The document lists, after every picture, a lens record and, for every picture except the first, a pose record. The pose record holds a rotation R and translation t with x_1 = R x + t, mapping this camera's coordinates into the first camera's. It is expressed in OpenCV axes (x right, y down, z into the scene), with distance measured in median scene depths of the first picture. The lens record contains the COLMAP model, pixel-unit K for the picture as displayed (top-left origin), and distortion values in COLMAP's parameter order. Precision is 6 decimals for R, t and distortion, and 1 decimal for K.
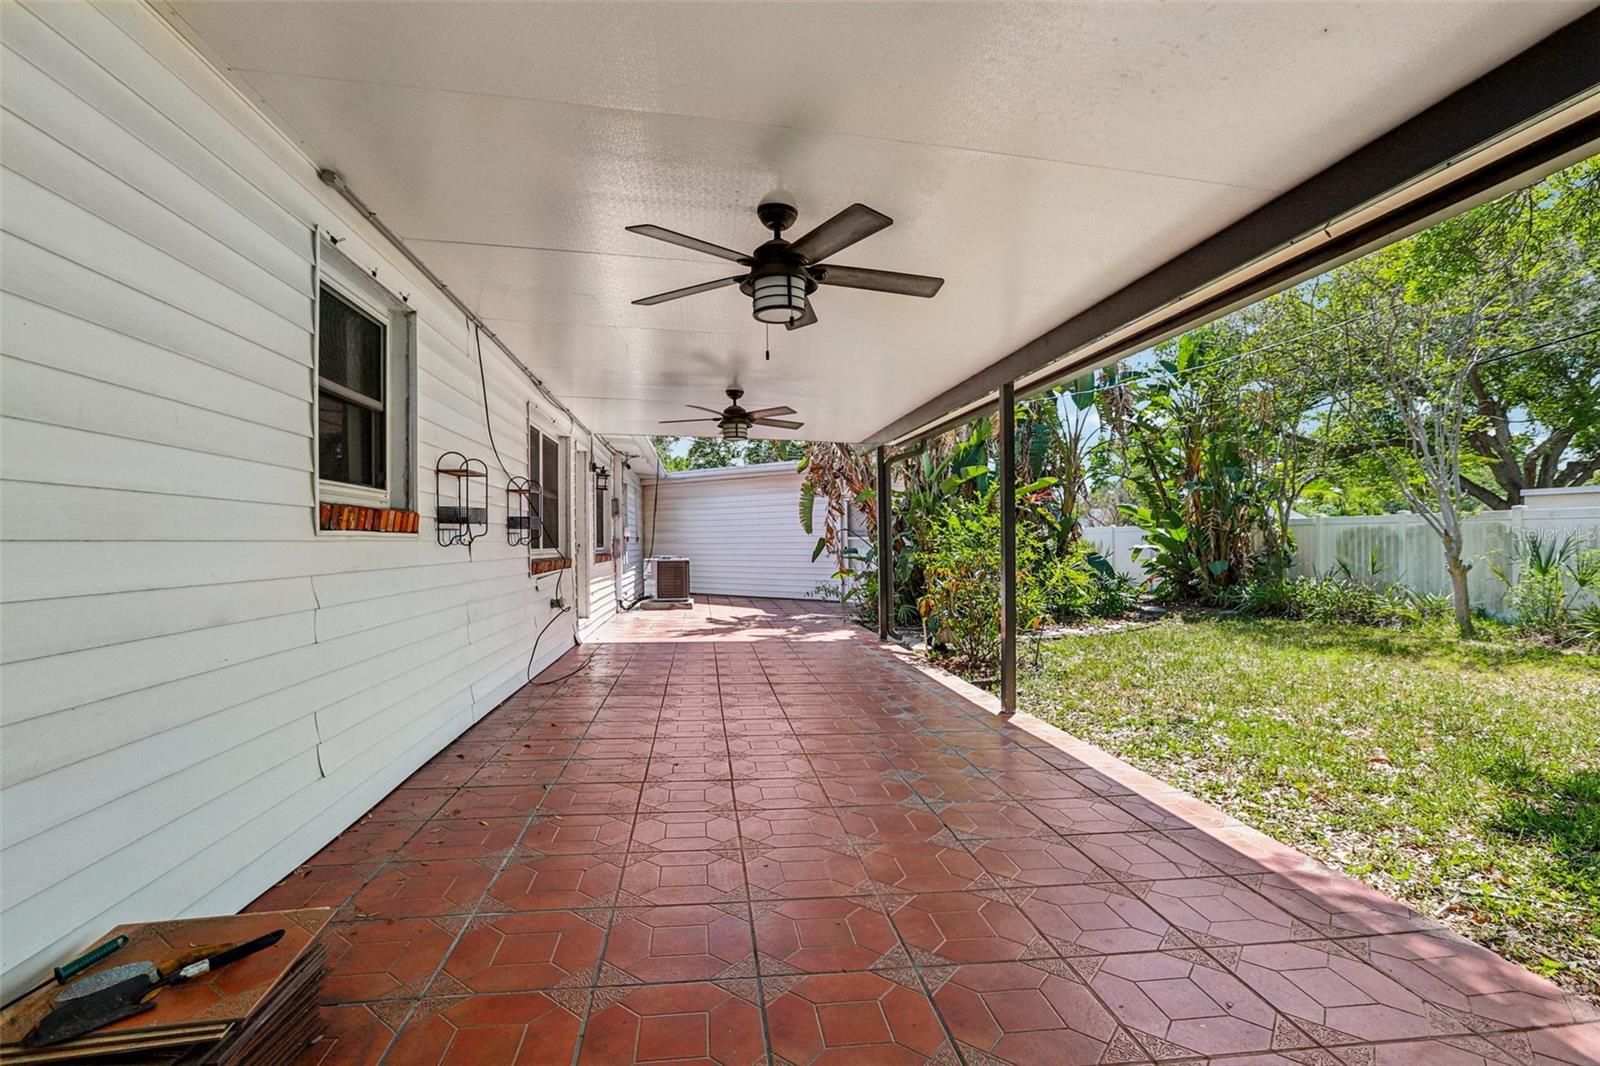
lens RADIAL K [[731.7, 0, 805.2], [0, 731.7, 530.3], [0, 0, 1]] dist [-0.046650, 0.016549]
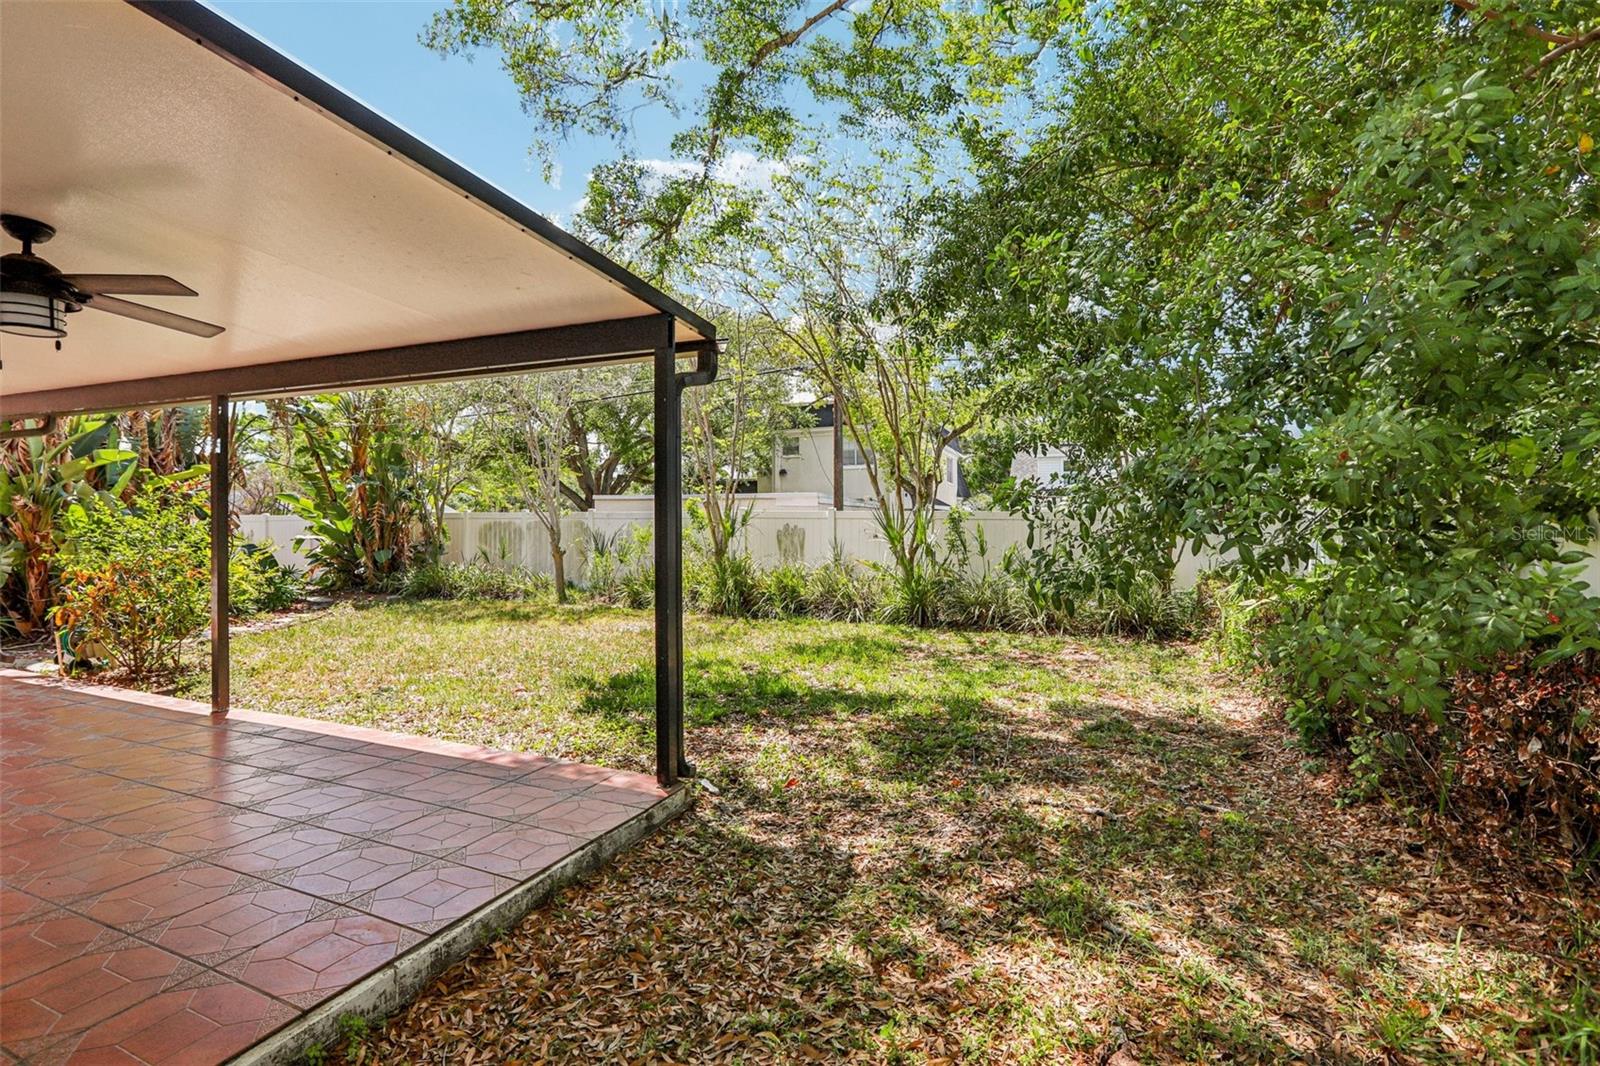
lens RADIAL K [[731.7, 0, 797.3], [0, 731.7, 532.1], [0, 0, 1]] dist [-0.046650, 0.016549]
pose [[0.485219, -0.000668, 0.874392, -0.078929], [-0.021942, 0.999676, 0.012940, -0.013719], [-0.874117, -0.025464, 0.485047, -0.077660]]
